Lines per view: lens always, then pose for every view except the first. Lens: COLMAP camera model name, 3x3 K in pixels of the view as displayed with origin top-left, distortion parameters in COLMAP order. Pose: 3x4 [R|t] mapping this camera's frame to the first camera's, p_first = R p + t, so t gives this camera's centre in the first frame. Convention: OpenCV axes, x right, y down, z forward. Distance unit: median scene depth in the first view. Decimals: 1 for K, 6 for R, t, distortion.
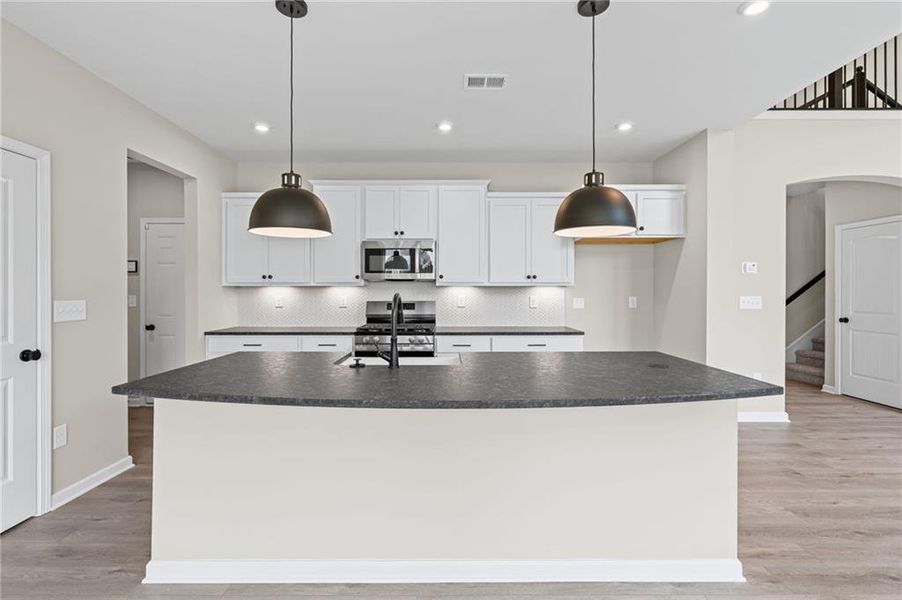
lens RADIAL K [[412.4, 0, 444.9], [0, 412.4, 290.8], [0, 0, 1]] dist [-0.007365, 0.003690]
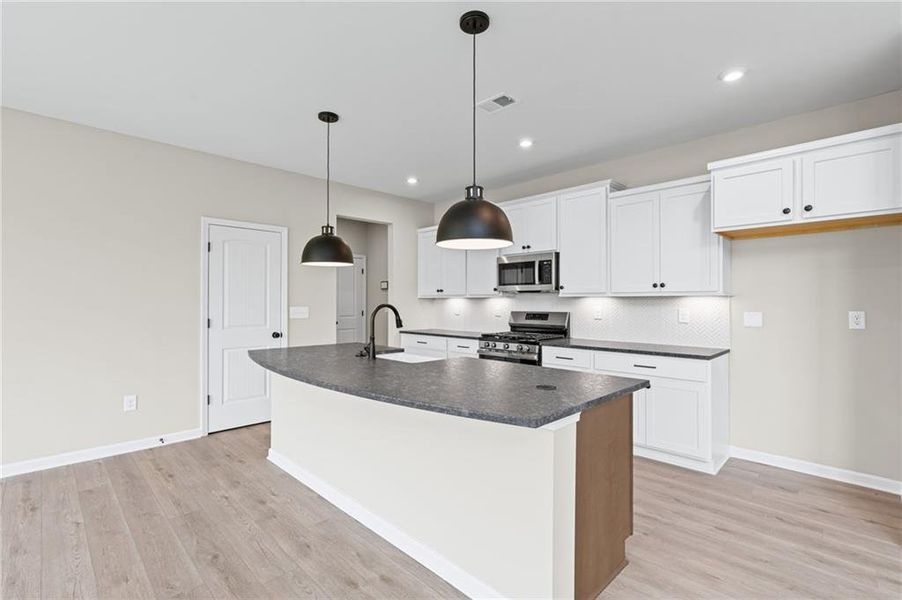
lens RADIAL K [[412.4, 0, 445.5], [0, 412.4, 298.1], [0, 0, 1]] dist [-0.007365, 0.003690]
pose [[0.701783, -0.004688, -0.712375, 0.497429], [-0.000248, 0.999977, -0.006825, -0.002031], [0.712391, 0.004966, 0.701766, 0.110878]]
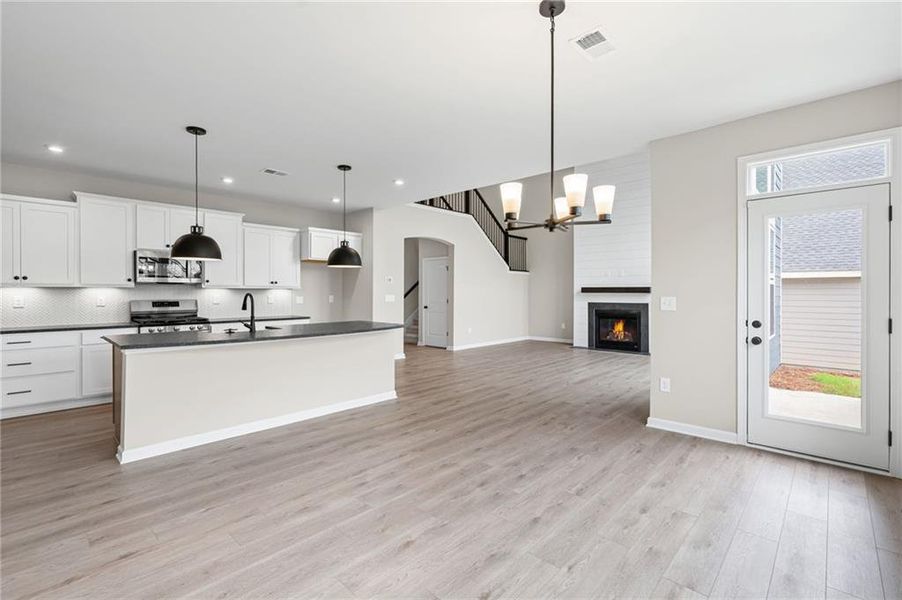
lens RADIAL K [[412.4, 0, 447.7], [0, 412.4, 294.9], [0, 0, 1]] dist [-0.007365, 0.003690]
pose [[0.685150, -0.002926, 0.728397, -0.446542], [-0.002764, 0.999974, 0.006617, -0.000660], [-0.728397, -0.006547, 0.685124, -0.485963]]
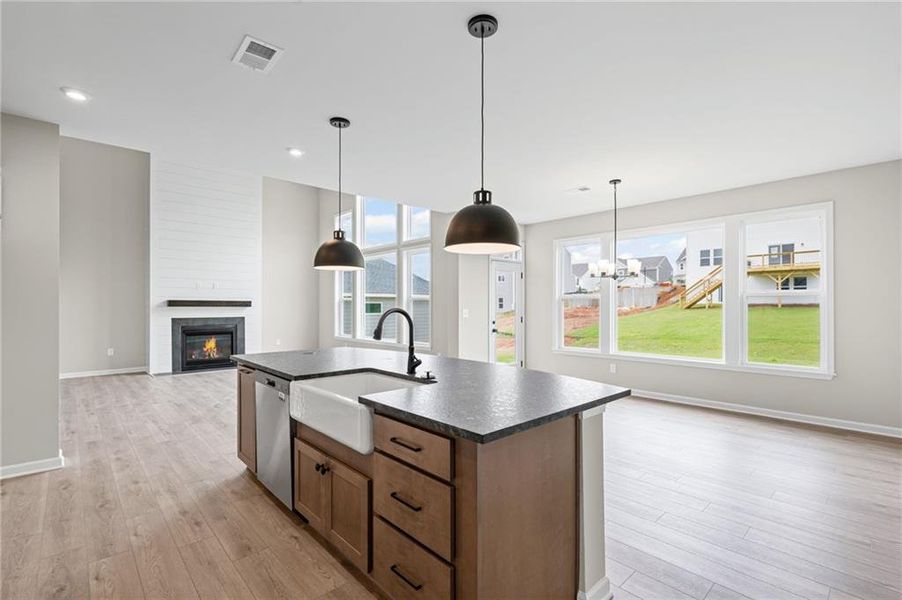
lens RADIAL K [[412.4, 0, 445.7], [0, 412.4, 303.2], [0, 0, 1]] dist [-0.007365, 0.003690]
pose [[-0.677674, 0.006340, 0.735335, -0.506781], [-0.001469, 0.999949, -0.009976, 0.001403], [-0.735361, -0.007841, -0.677631, 0.842983]]
